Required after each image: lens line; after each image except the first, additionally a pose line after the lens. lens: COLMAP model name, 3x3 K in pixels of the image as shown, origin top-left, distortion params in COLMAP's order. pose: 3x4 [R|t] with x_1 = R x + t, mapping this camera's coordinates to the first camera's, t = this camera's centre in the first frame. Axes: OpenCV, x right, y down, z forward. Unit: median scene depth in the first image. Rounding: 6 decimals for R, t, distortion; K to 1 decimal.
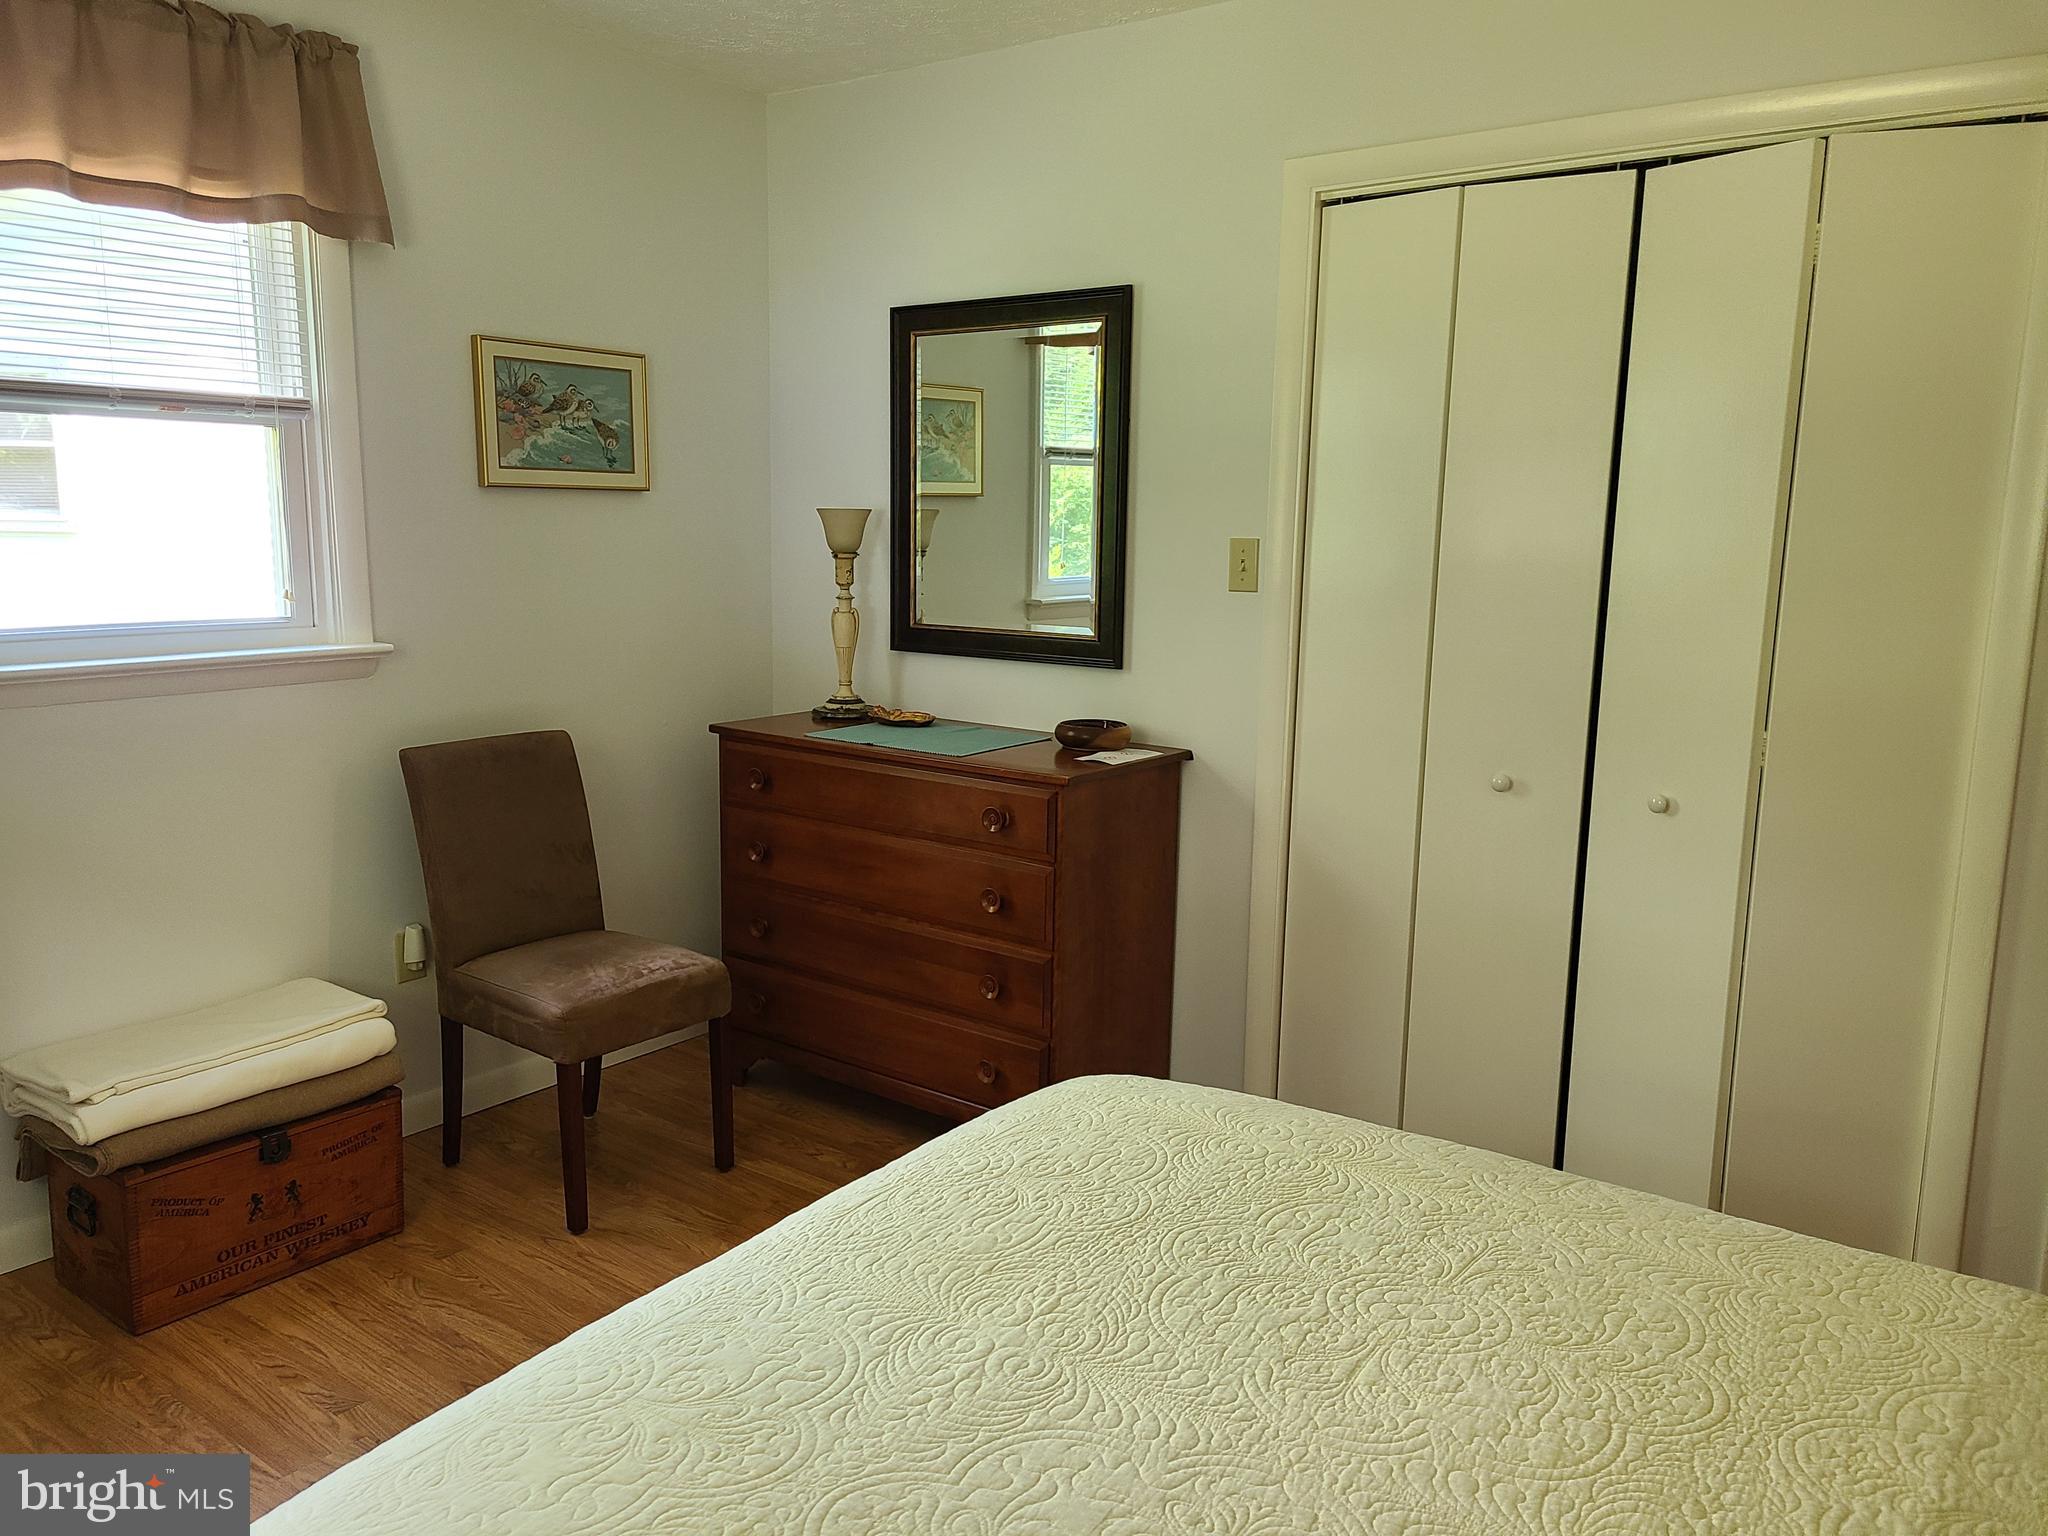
lens RADIAL K [[1534.9, 0, 1021.5], [0, 1534.9, 759.8], [0, 0, 1]] dist [0.049345, -0.021504]
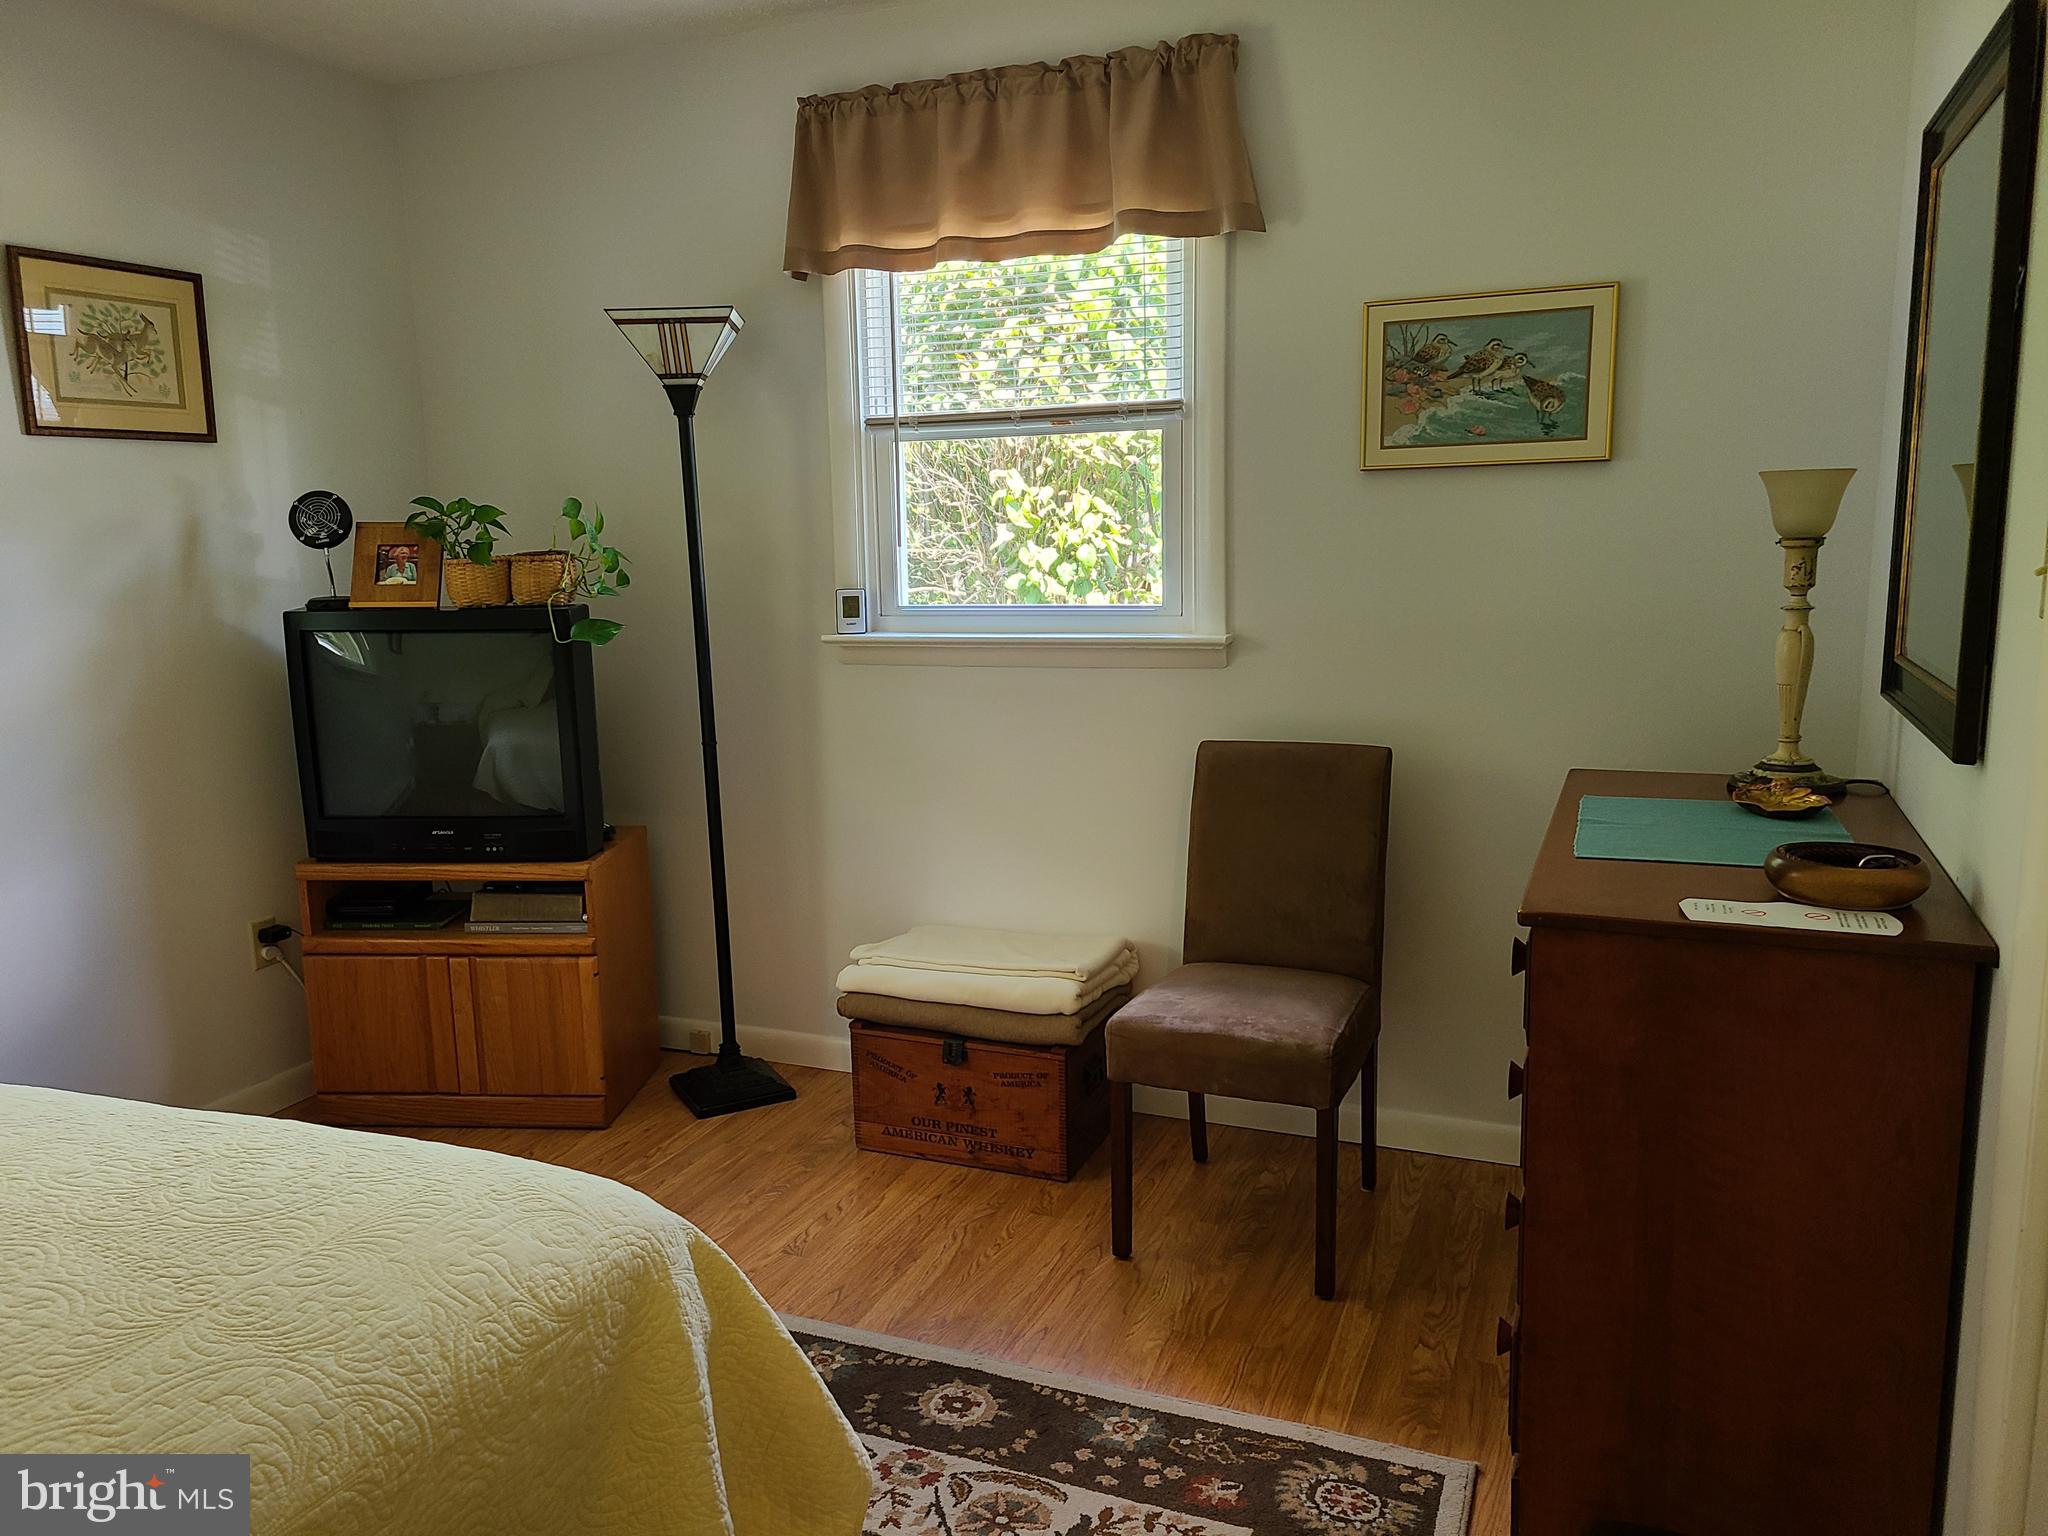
lens RADIAL K [[1534.9, 0, 953.9], [0, 1534.9, 784.4], [0, 0, 1]] dist [0.049345, -0.021504]
pose [[0.229607, 0.148391, -0.961905, 0.492605], [-0.127470, 0.984381, 0.121431, -0.074312], [0.964900, 0.094732, 0.244936, 0.559184]]
